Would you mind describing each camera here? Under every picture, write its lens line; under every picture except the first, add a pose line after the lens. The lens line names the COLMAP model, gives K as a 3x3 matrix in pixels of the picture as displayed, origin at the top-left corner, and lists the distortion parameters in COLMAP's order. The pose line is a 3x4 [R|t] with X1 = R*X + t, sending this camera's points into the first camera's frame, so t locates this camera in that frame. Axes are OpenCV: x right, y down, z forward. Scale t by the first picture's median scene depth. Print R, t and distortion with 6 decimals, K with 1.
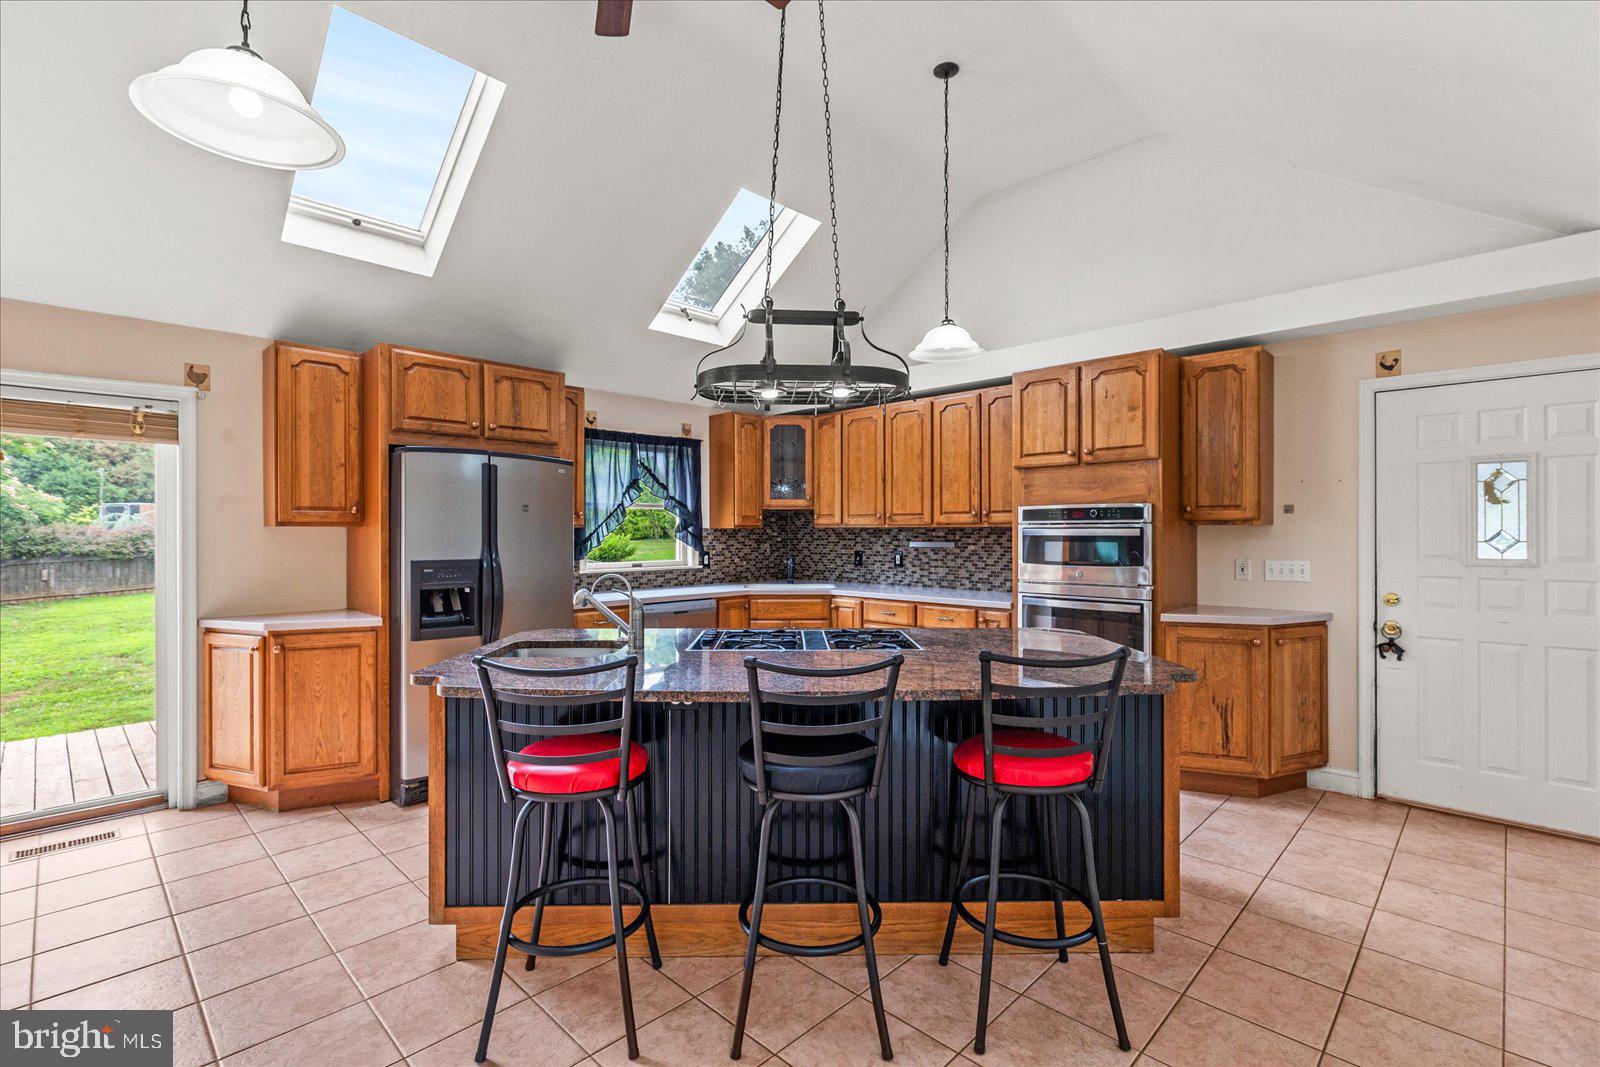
lens RADIAL K [[723.4, 0, 800.0], [0, 723.4, 533.5], [0, 0, 1]] dist [0.001282, 0.000492]
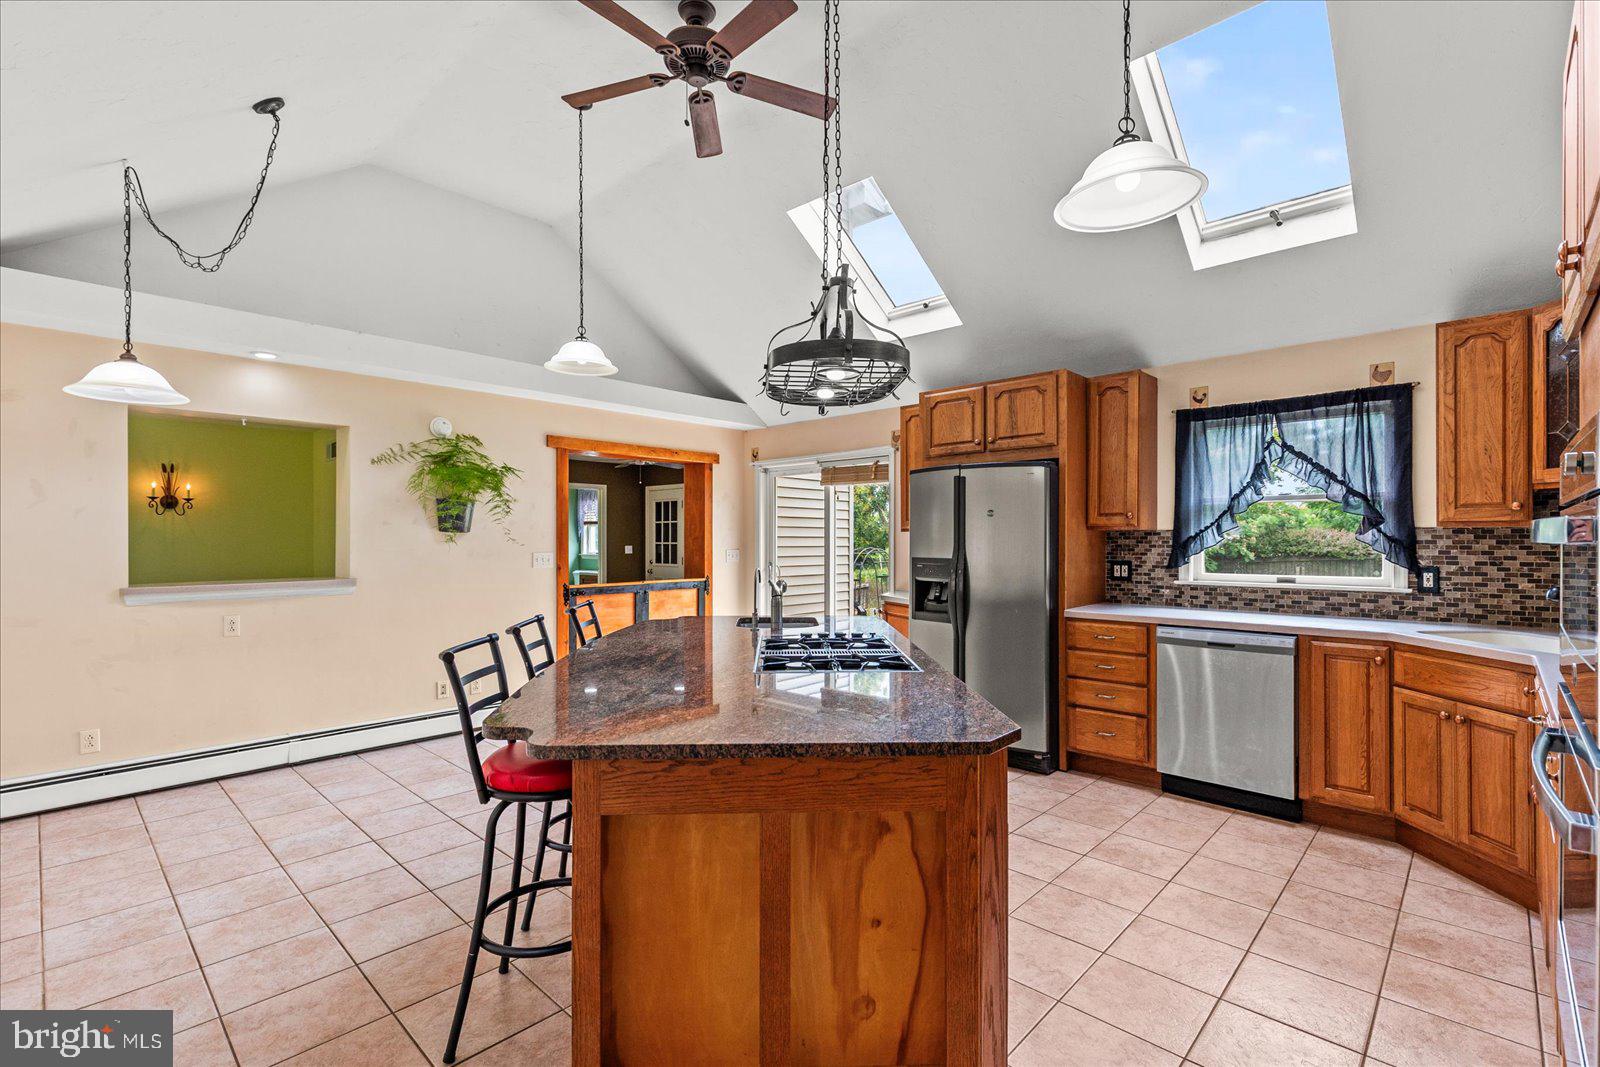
lens RADIAL K [[723.4, 0, 800.0], [0, 723.4, 533.5], [0, 0, 1]] dist [0.001282, 0.000492]
pose [[0.011591, -0.005037, -0.999920, 0.521937], [0.000870, 0.999987, -0.005028, 0.000310], [0.999932, -0.000812, 0.011595, 0.535947]]
